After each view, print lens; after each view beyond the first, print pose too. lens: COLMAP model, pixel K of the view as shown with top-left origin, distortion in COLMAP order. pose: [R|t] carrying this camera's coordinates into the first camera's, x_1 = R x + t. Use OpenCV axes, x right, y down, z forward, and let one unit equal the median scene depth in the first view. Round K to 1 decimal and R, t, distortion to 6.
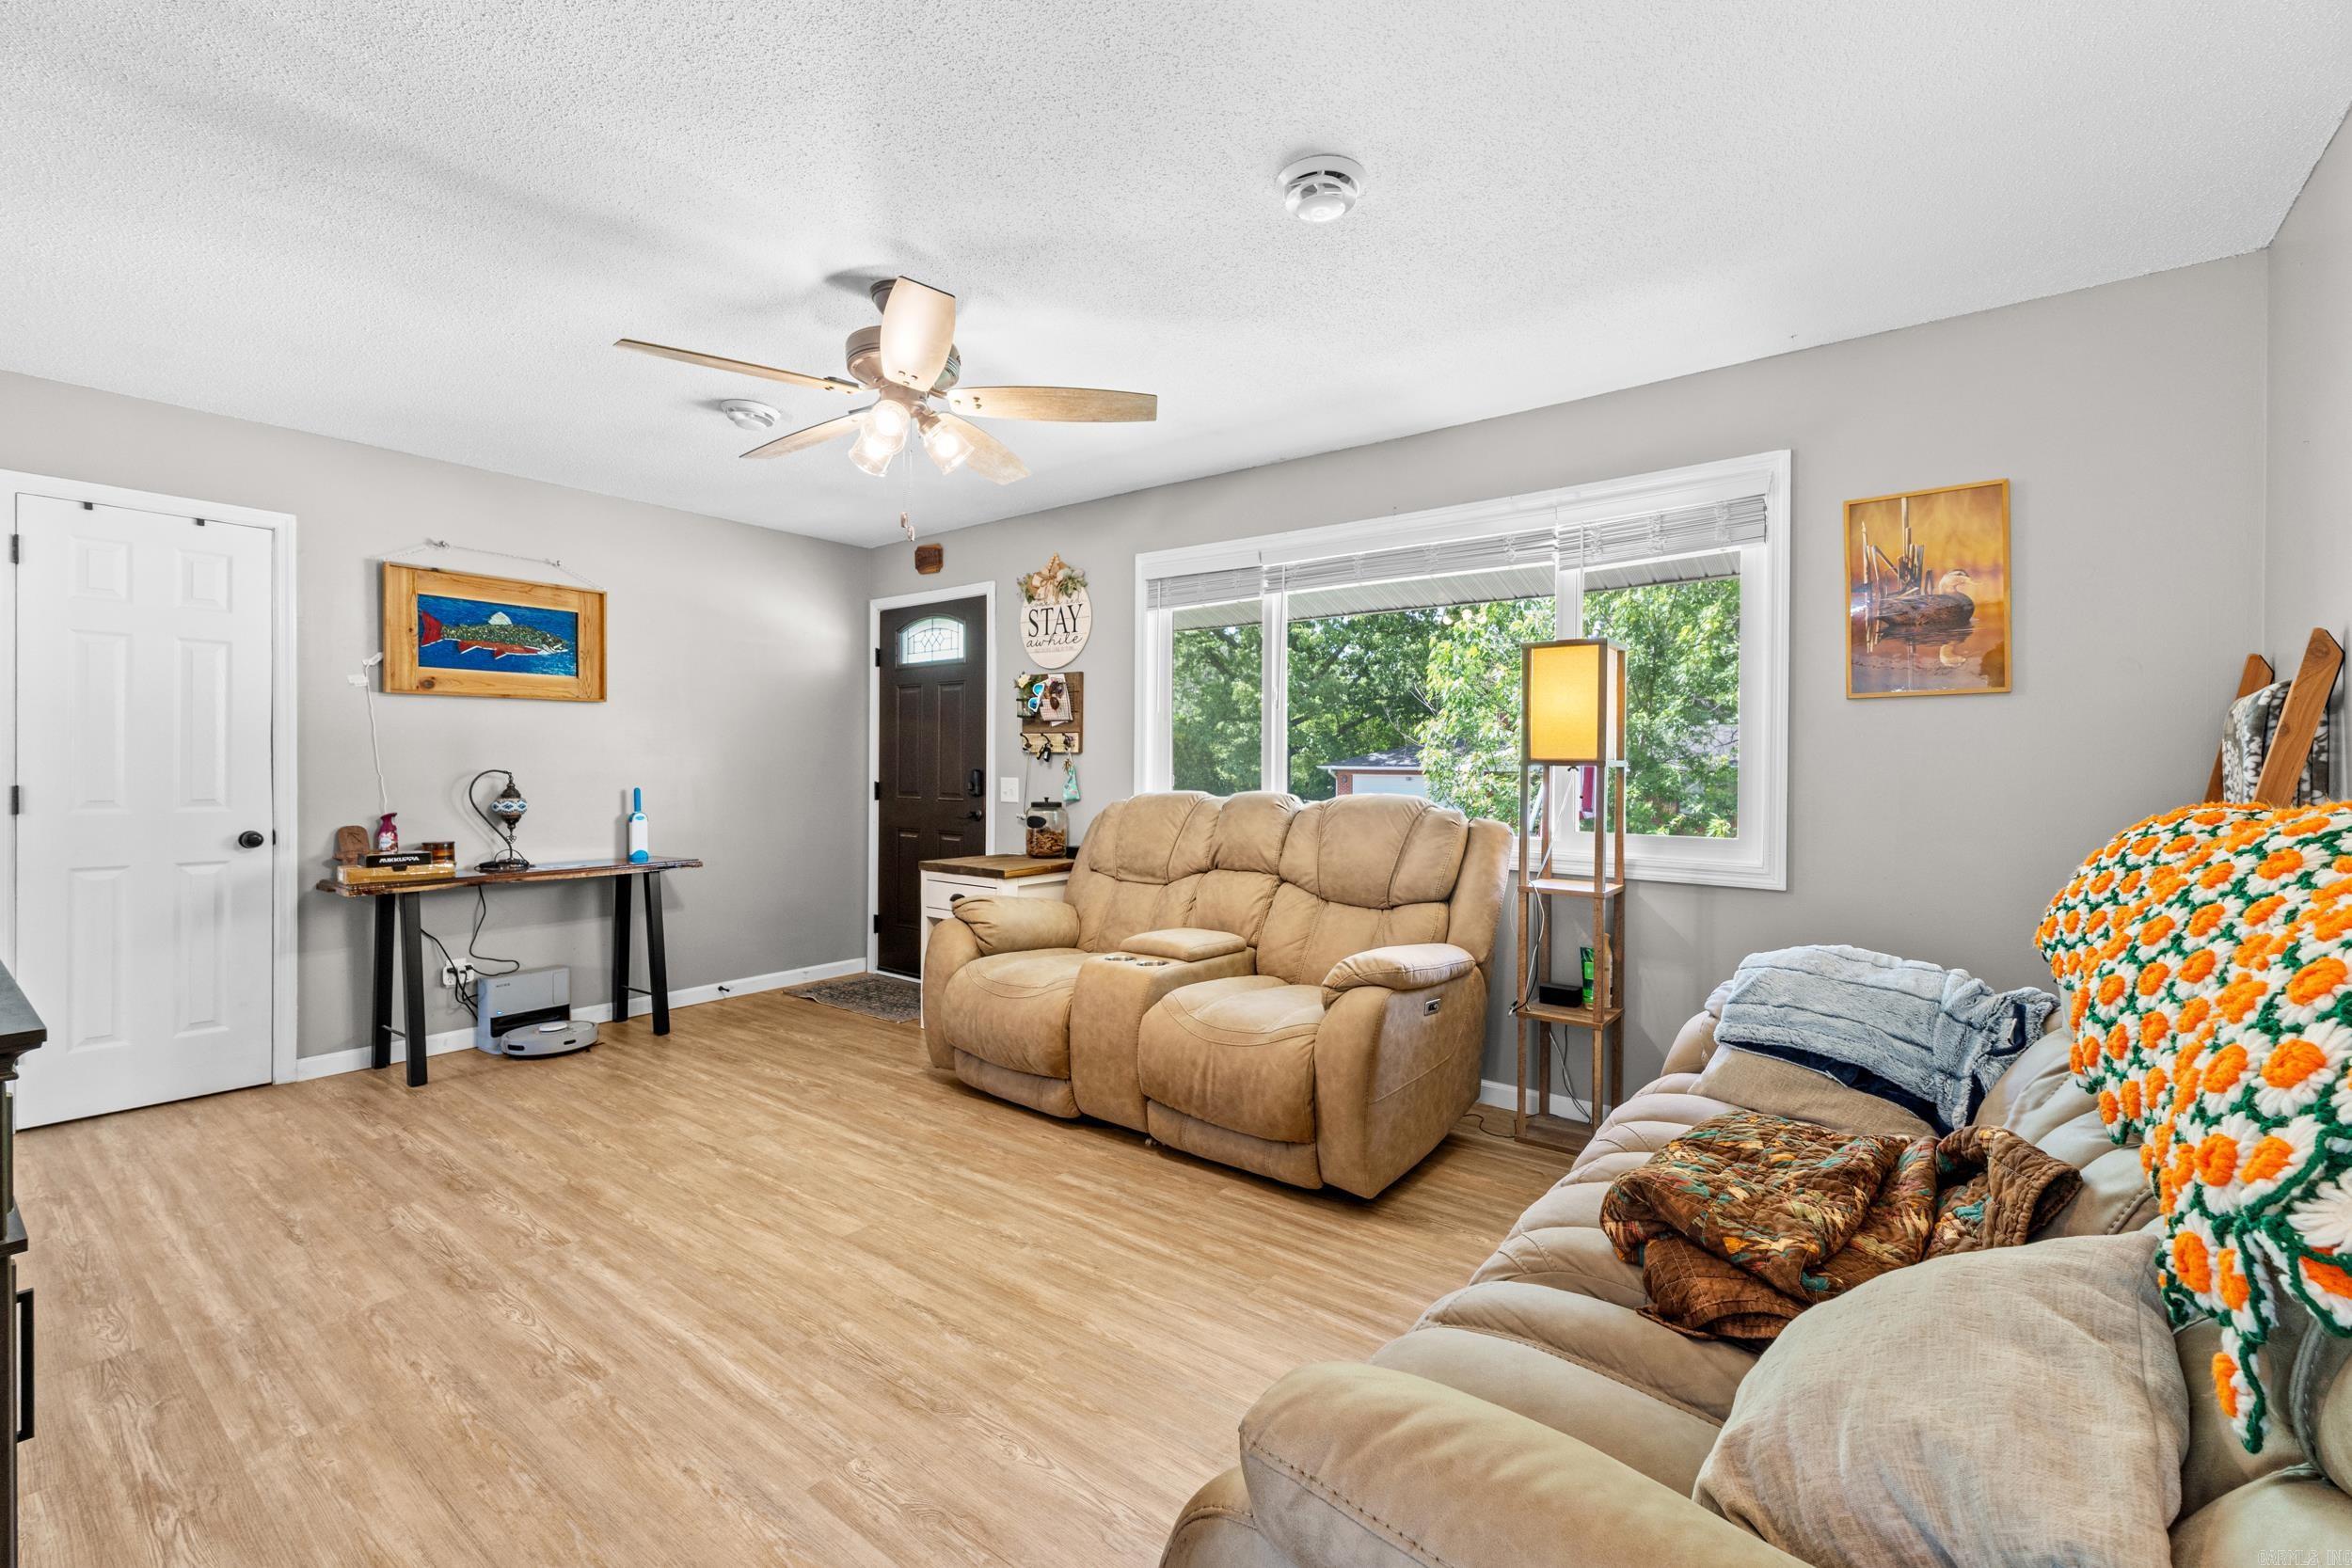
lens RADIAL K [[992.1, 0, 1183.0], [0, 992.1, 772.3], [0, 0, 1]] dist [0.002390, 0.000087]
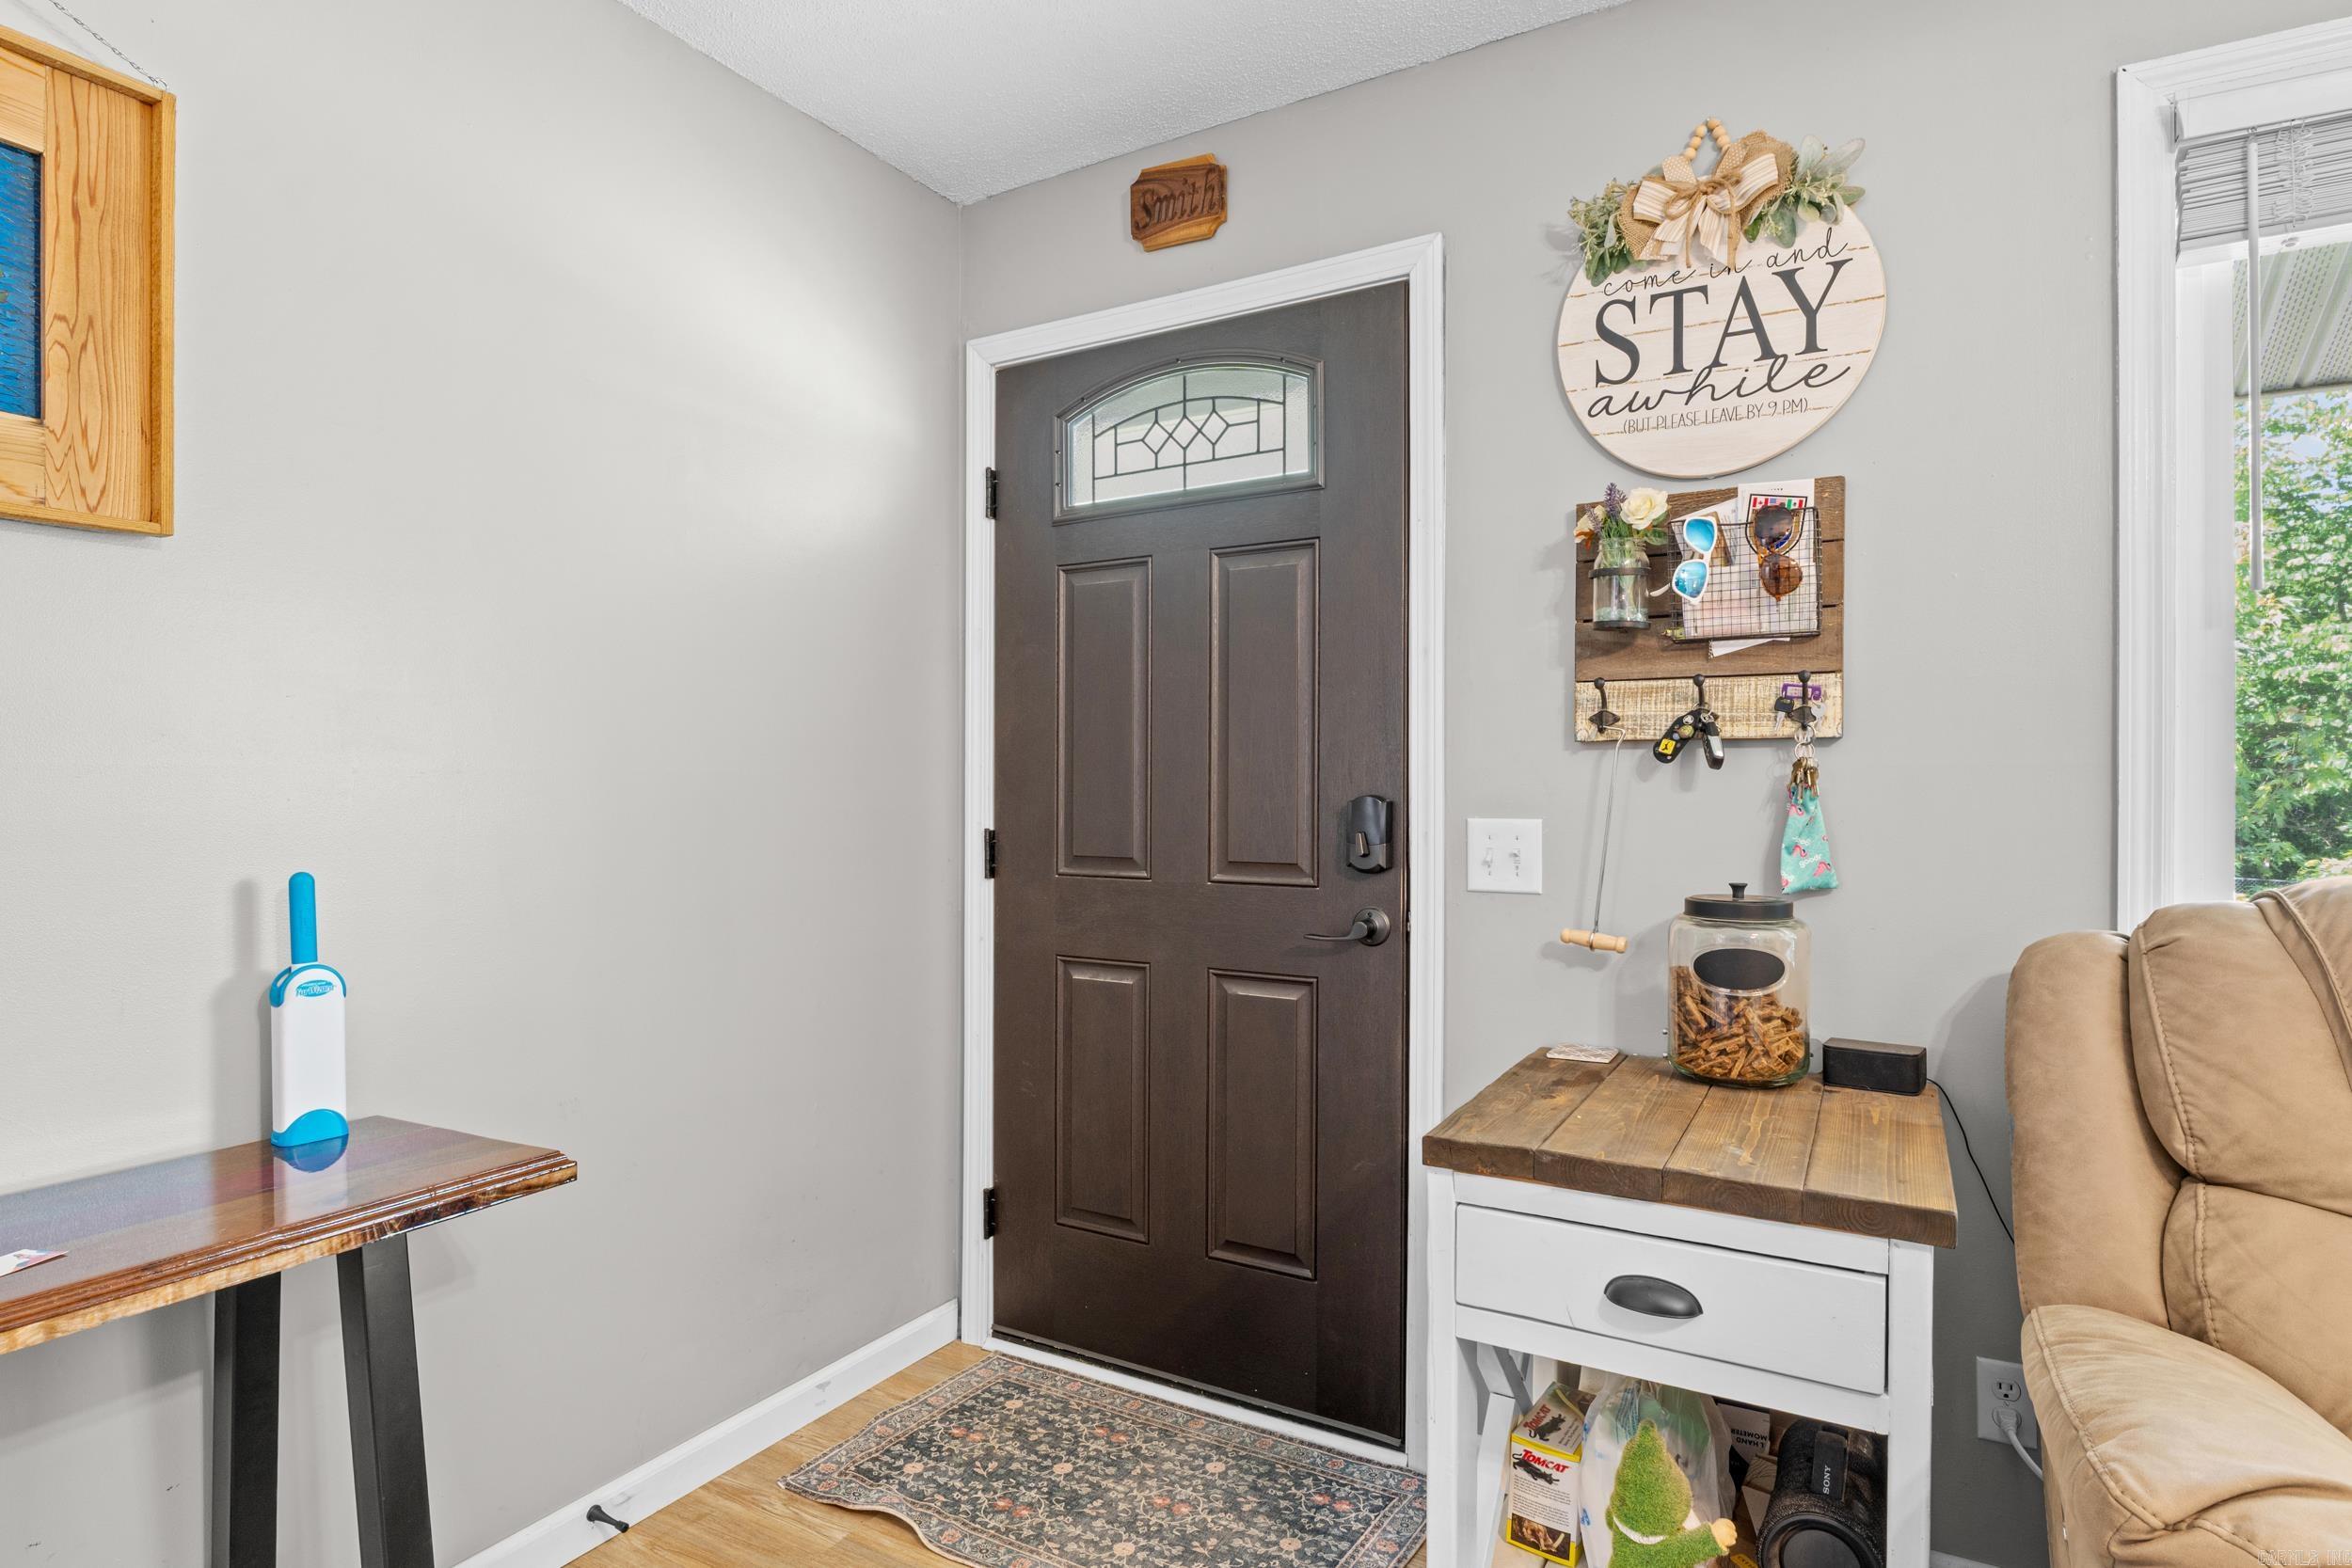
lens RADIAL K [[1238.9, 0, 1180.4], [0, 1238.9, 792.9], [0, 0, 1]] dist [-0.018427, 0.000740]
pose [[0.992199, -0.005449, 0.124542, -0.480589], [0.005904, 0.999977, -0.003288, -0.003558], [-0.124521, 0.003998, 0.992209, 0.867525]]
